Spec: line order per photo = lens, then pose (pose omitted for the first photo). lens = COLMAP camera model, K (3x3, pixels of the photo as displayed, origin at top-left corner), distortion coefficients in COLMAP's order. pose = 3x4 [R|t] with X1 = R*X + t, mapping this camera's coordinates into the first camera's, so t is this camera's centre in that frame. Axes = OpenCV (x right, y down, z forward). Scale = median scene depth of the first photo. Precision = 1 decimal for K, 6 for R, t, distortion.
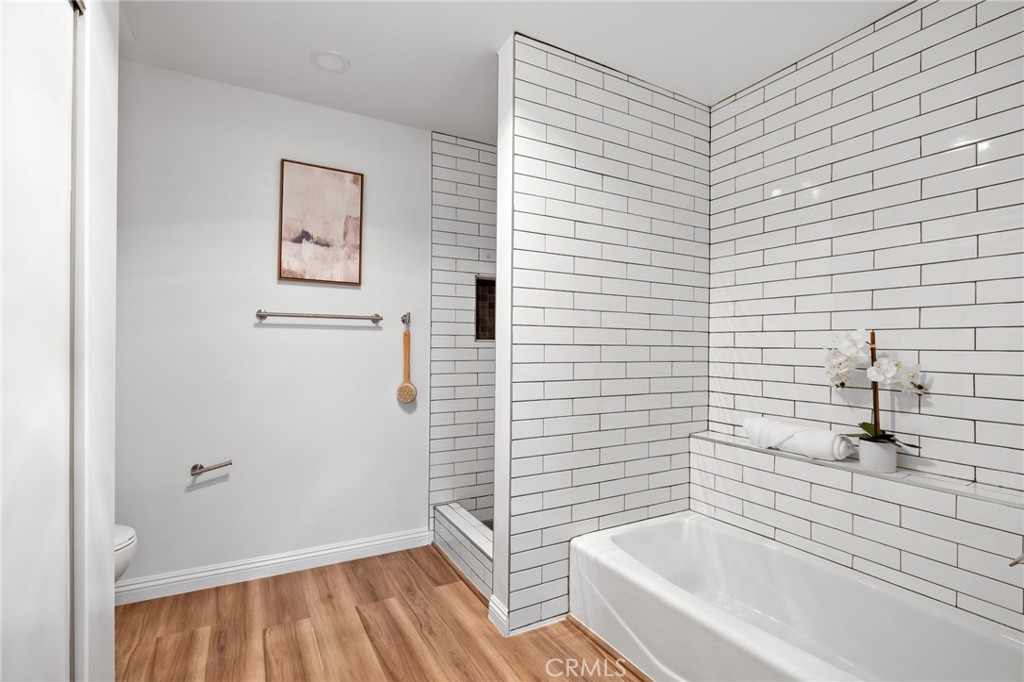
lens RADIAL K [[482.6, 0, 509.8], [0, 482.6, 340.8], [0, 0, 1]] dist [0.000222, 0.000592]
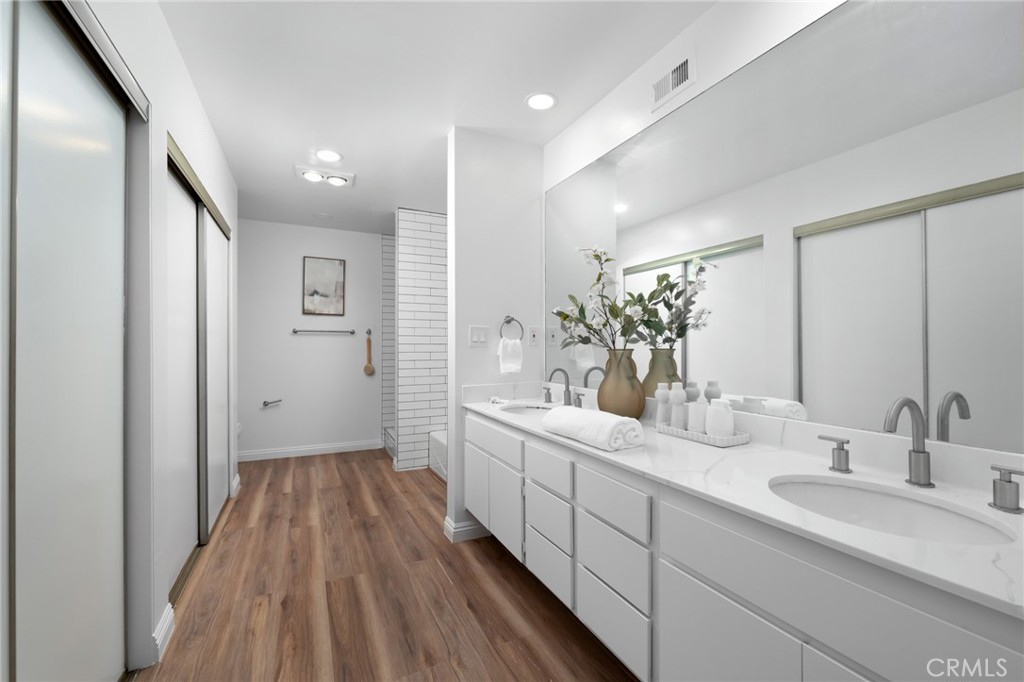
lens RADIAL K [[440.9, 0, 519.1], [0, 440.9, 341.7], [0, 0, 1]] dist [0.000852, -0.000035]
pose [[0.998725, -0.006403, -0.050065, 0.538269], [0.006301, 0.999978, -0.002208, 0.002931], [0.050078, 0.001890, 0.998744, -0.839919]]
